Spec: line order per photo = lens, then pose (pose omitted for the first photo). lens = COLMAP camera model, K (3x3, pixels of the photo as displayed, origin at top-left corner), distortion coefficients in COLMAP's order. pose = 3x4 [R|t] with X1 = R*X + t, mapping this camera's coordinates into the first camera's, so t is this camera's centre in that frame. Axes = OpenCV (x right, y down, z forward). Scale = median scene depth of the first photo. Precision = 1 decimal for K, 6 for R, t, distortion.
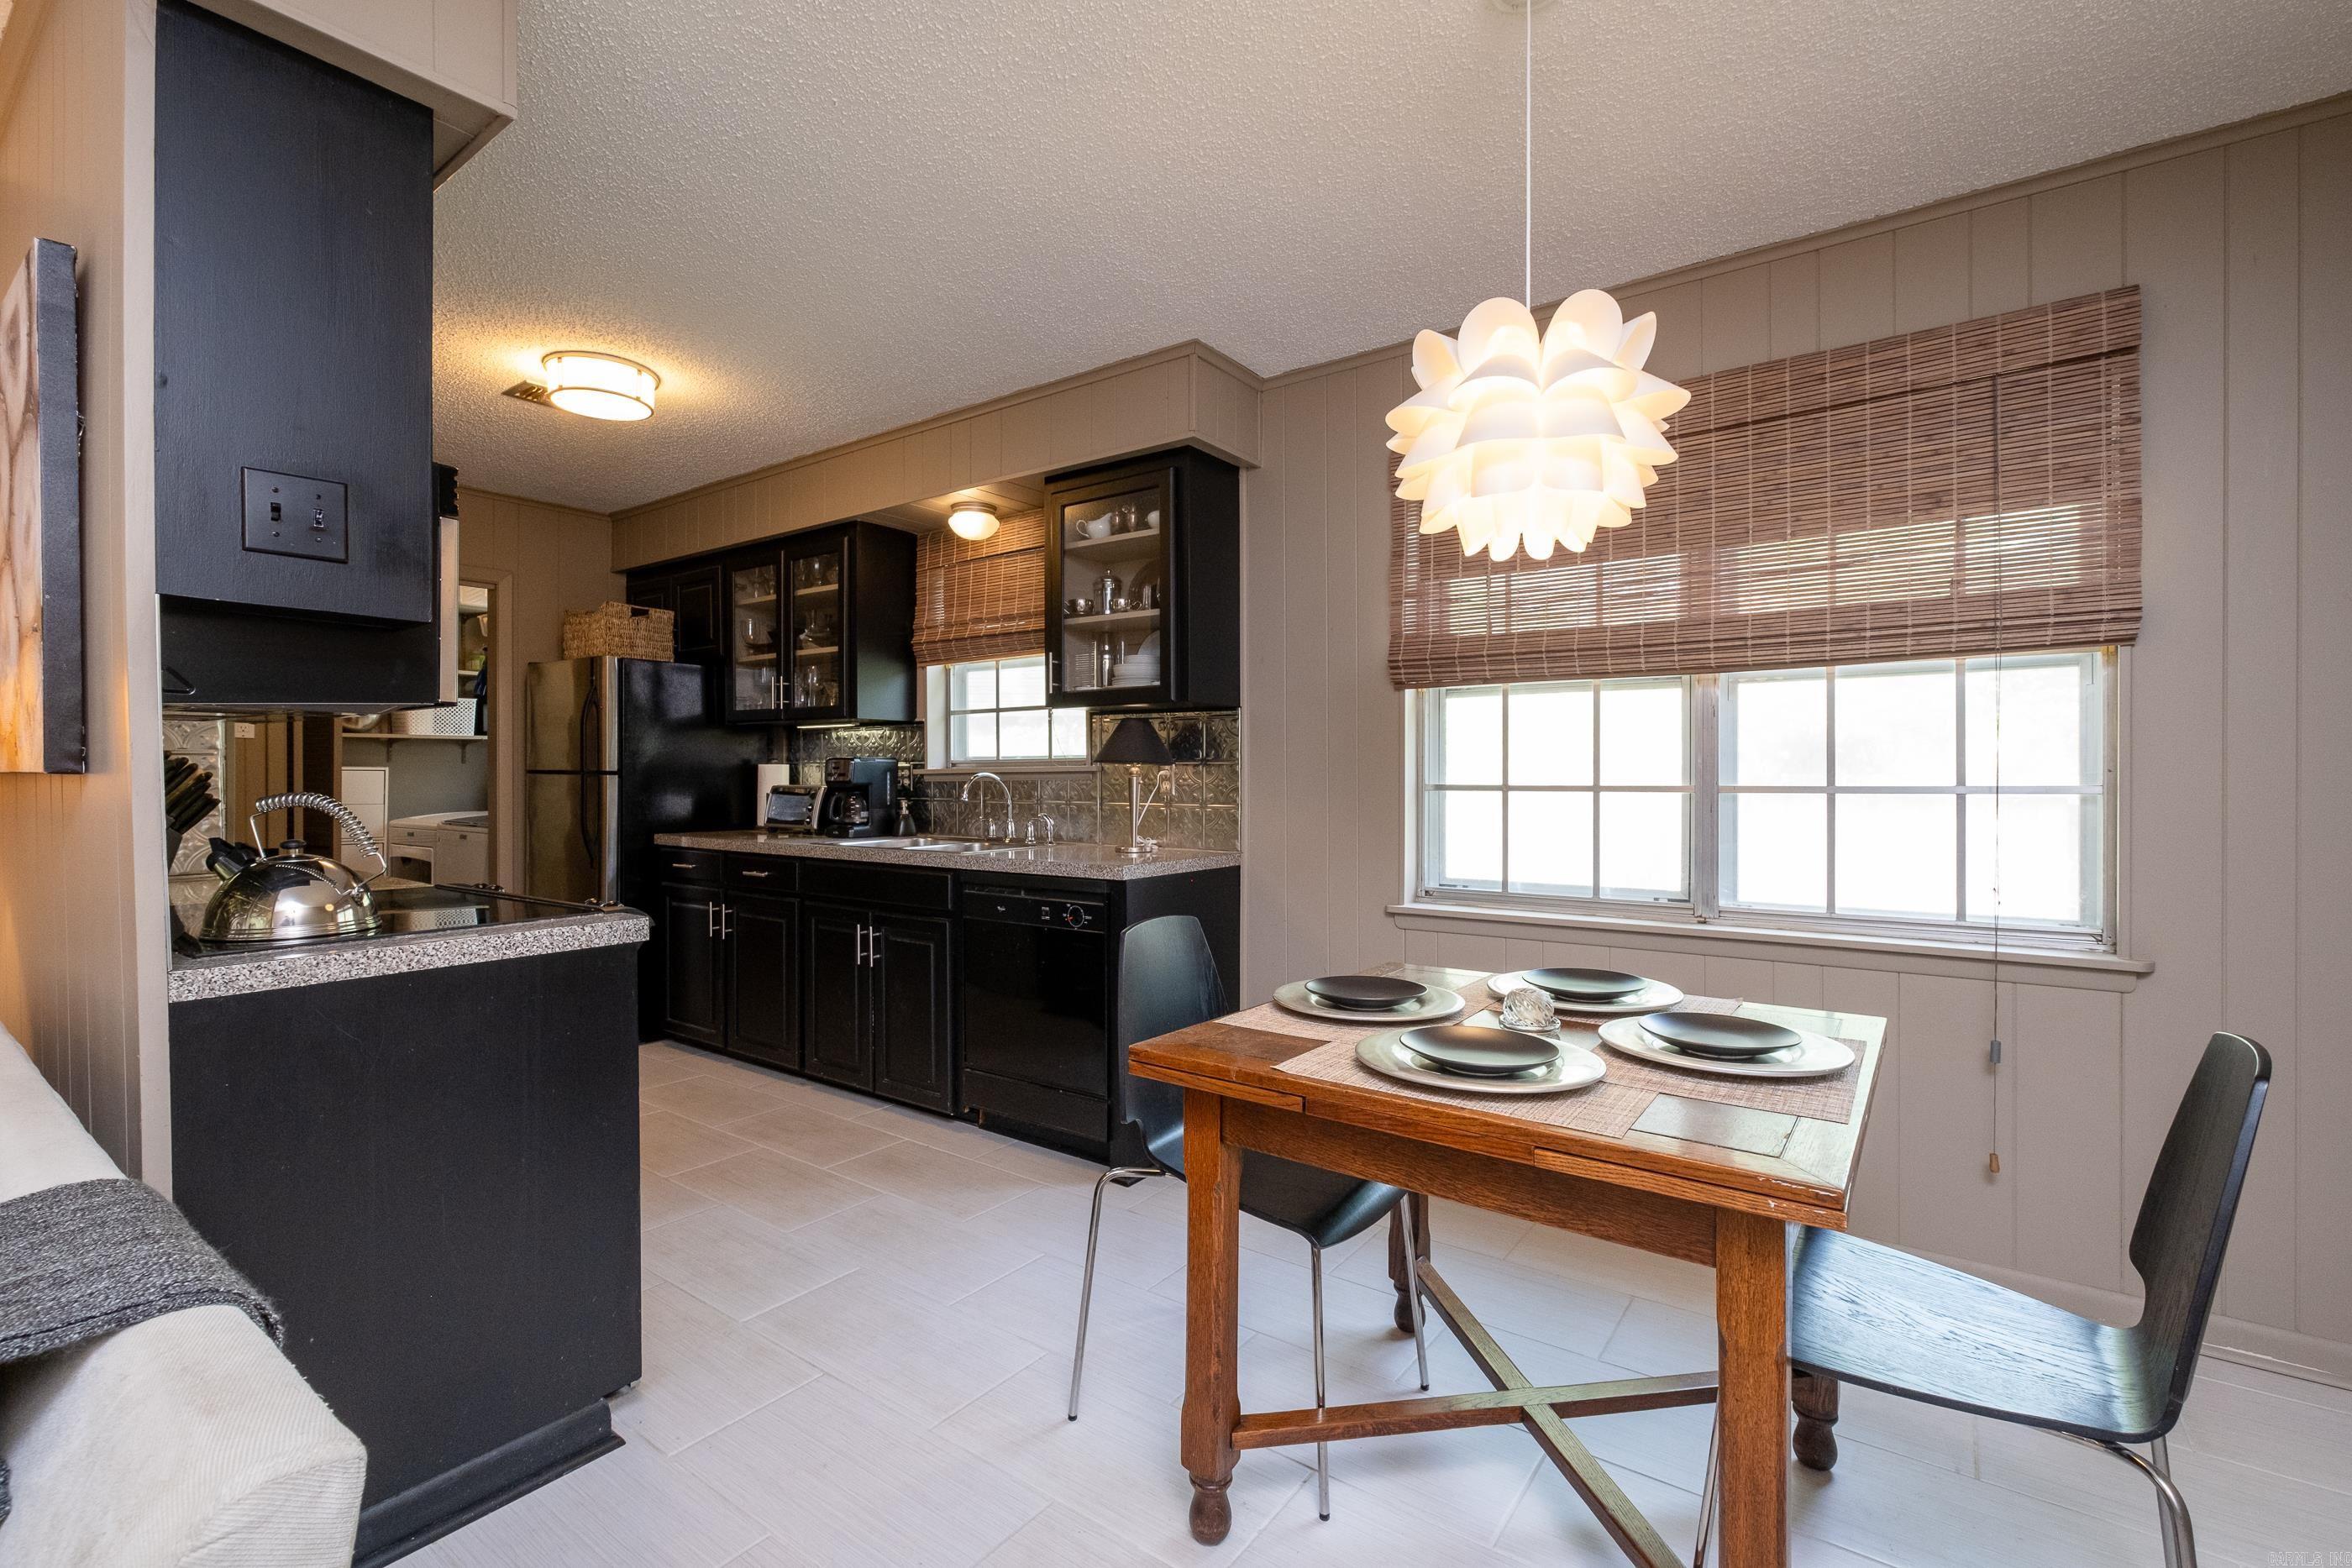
lens RADIAL K [[1032.2, 0, 1174.1], [0, 1032.2, 790.5], [0, 0, 1]] dist [-0.011029, -0.000032]
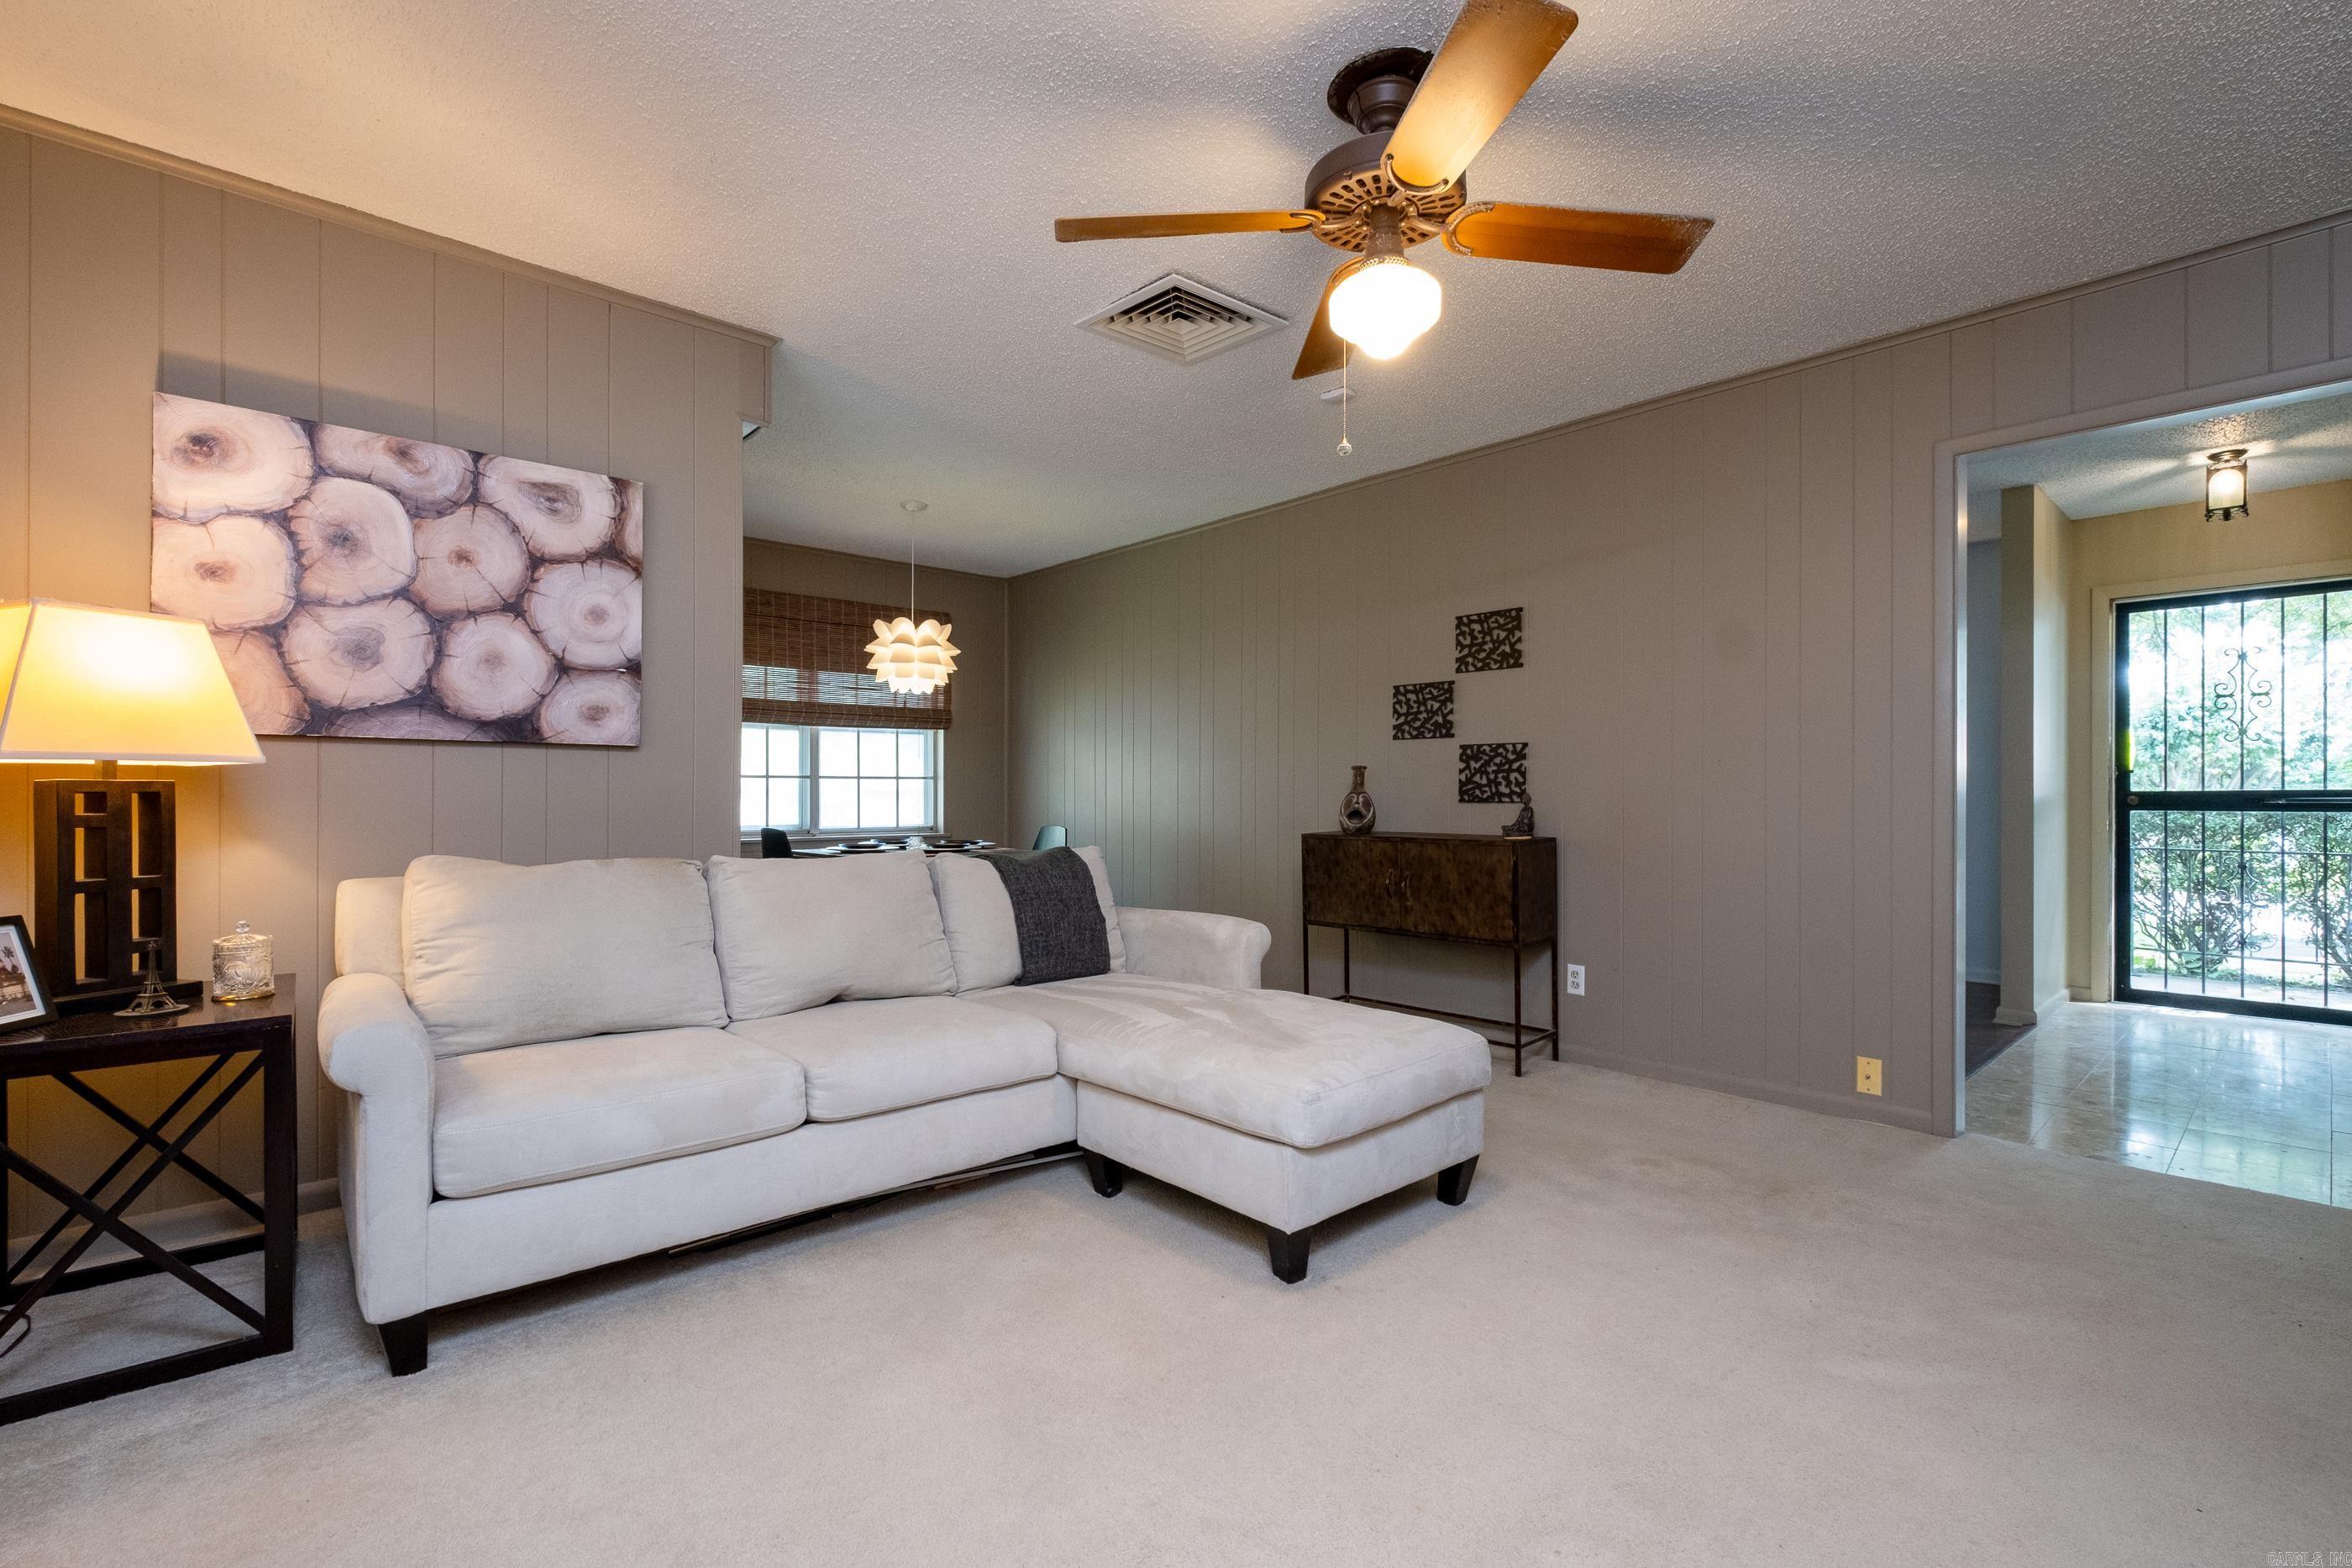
lens RADIAL K [[1032.2, 0, 1174.1], [0, 1032.2, 790.5], [0, 0, 1]] dist [-0.011029, -0.000032]
pose [[0.213201, 0.003050, 0.977004, -1.301379], [0.010924, 0.999925, -0.005506, 0.042102], [-0.976947, 0.011847, 0.213152, -0.222834]]
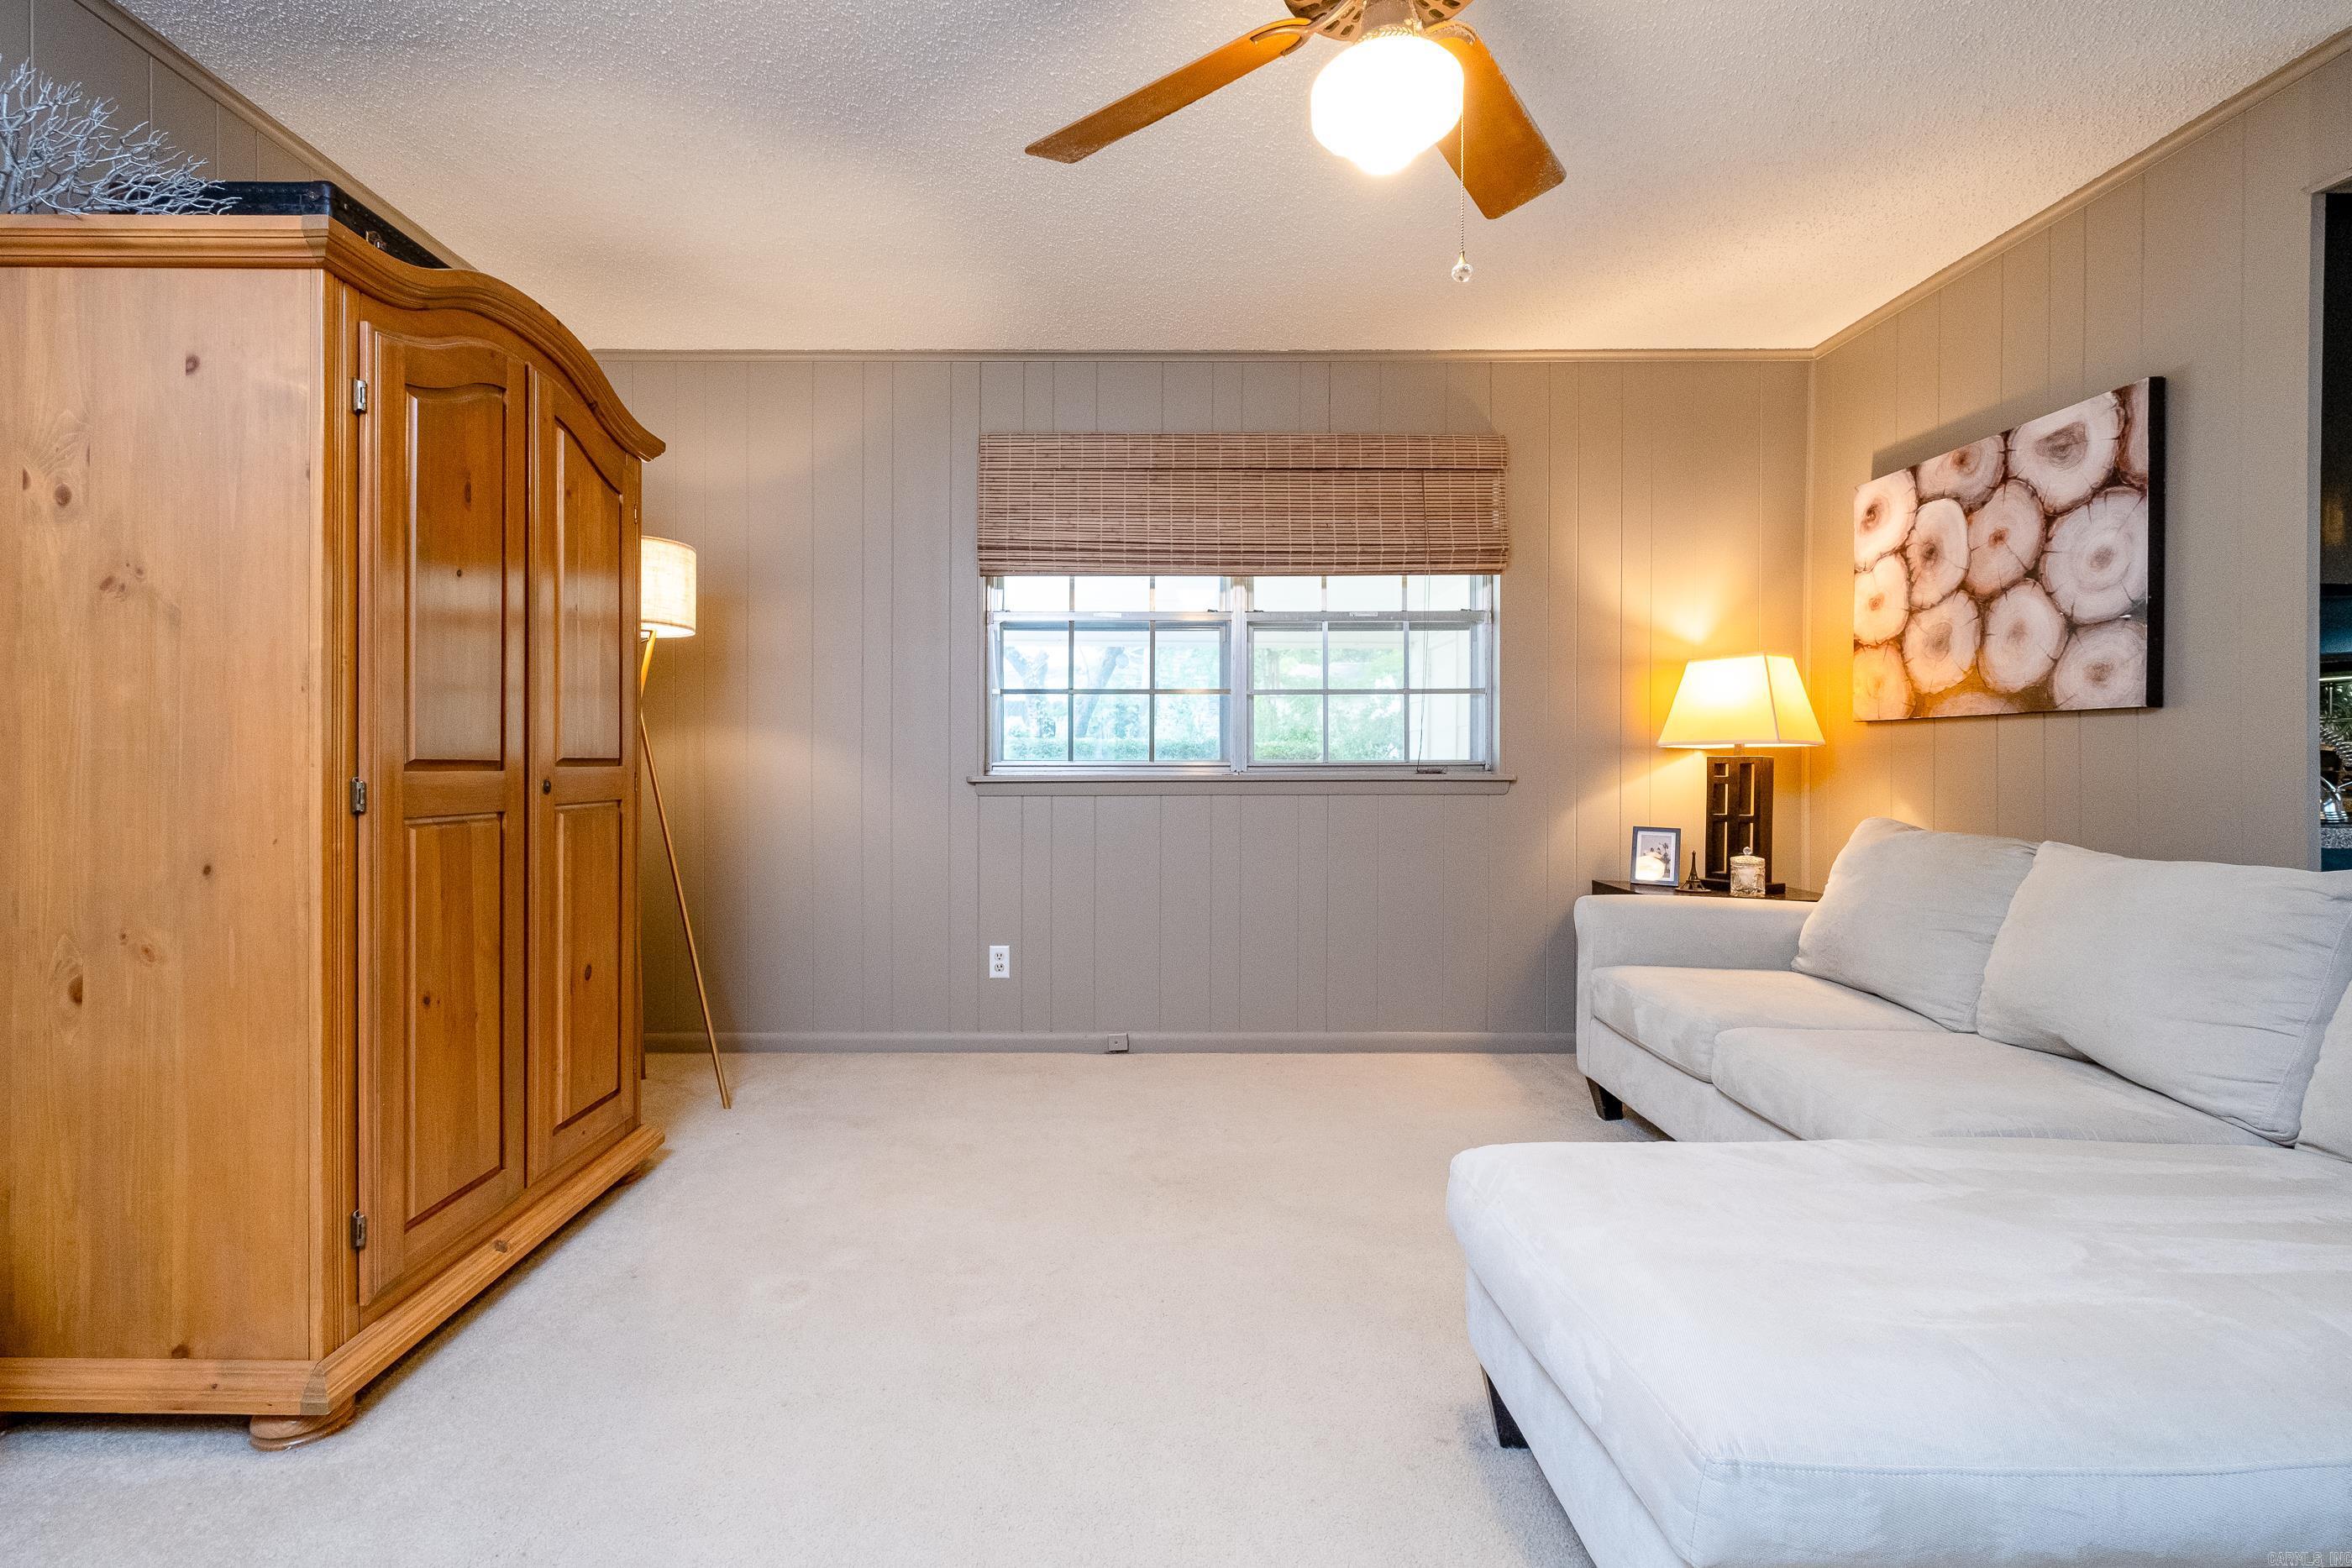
lens RADIAL K [[1068.3, 0, 1136.1], [0, 1068.3, 764.2], [0, 0, 1]] dist [-0.002968, -0.000224]
pose [[0.590031, 0.003749, -0.807372, -0.317598], [-0.012702, 0.999909, -0.004639, 0.046150], [0.807281, 0.012993, 0.590025, -0.596491]]
